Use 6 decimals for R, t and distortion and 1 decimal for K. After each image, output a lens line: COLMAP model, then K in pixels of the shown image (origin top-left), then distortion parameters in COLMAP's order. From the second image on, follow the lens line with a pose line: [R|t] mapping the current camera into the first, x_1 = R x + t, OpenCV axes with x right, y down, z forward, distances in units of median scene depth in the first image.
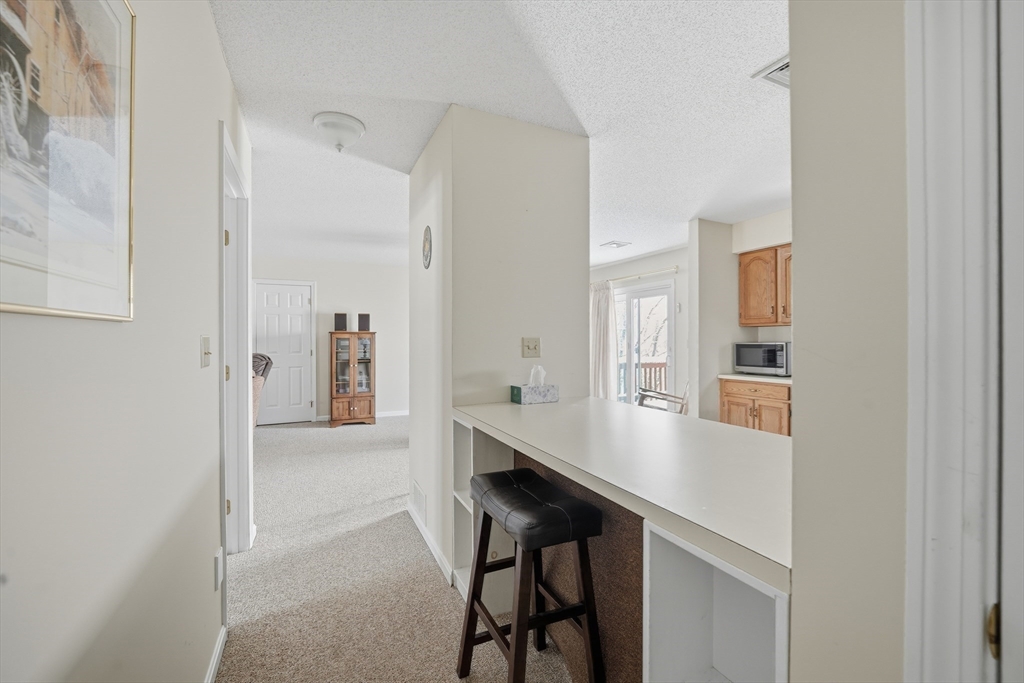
lens RADIAL K [[416.8, 0, 510.8], [0, 416.8, 341.6], [0, 0, 1]] dist [-0.013046, 0.000360]
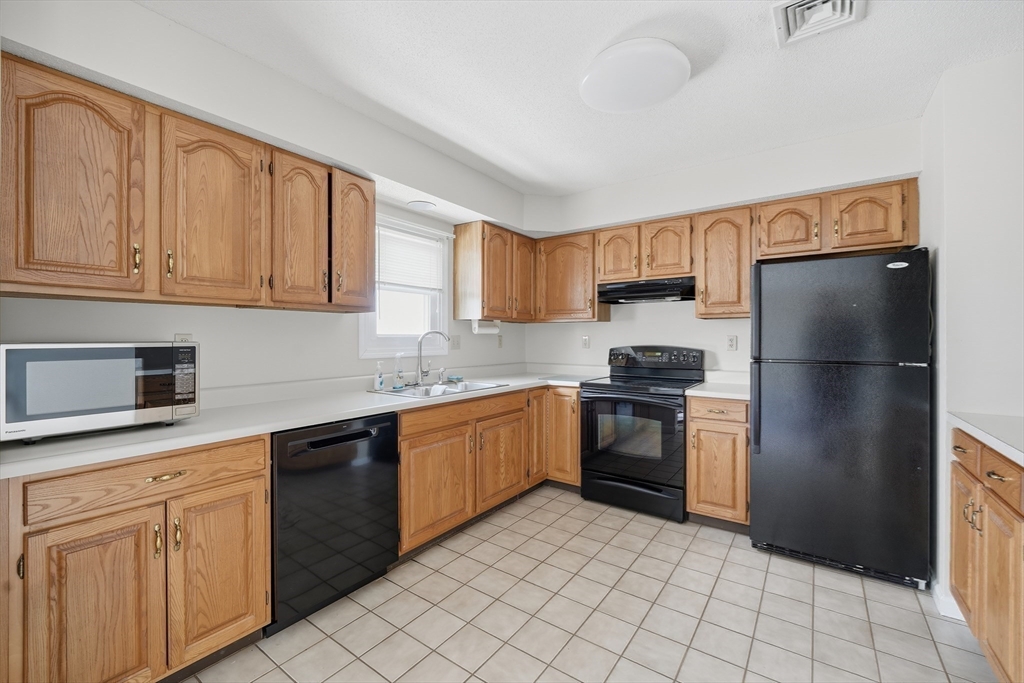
lens RADIAL K [[416.8, 0, 509.7], [0, 416.8, 337.5], [0, 0, 1]] dist [-0.013046, 0.000360]
pose [[-0.470119, 0.001668, 0.882601, 0.130577], [-0.000989, 0.999997, -0.002417, -0.001772], [-0.882602, -0.002010, -0.470116, 0.884604]]
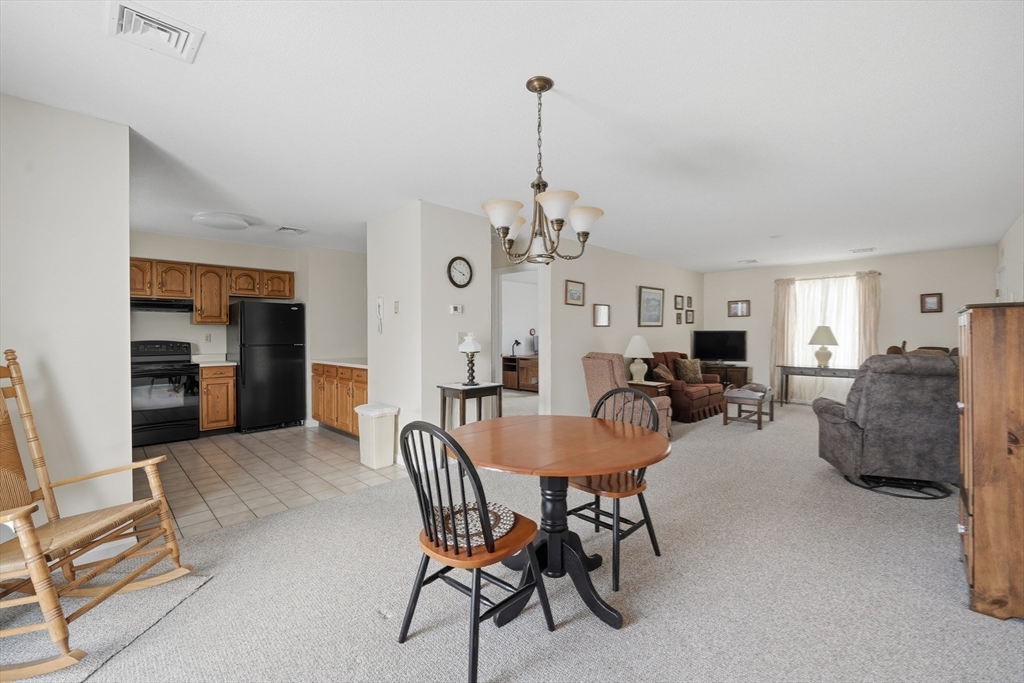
lens RADIAL K [[416.8, 0, 510.8], [0, 416.8, 336.2], [0, 0, 1]] dist [-0.013046, 0.000360]
pose [[-0.943037, 0.004823, -0.332652, 0.133423], [0.003913, 0.999987, 0.003405, -0.000924], [0.332664, 0.001909, -0.943043, 2.567443]]
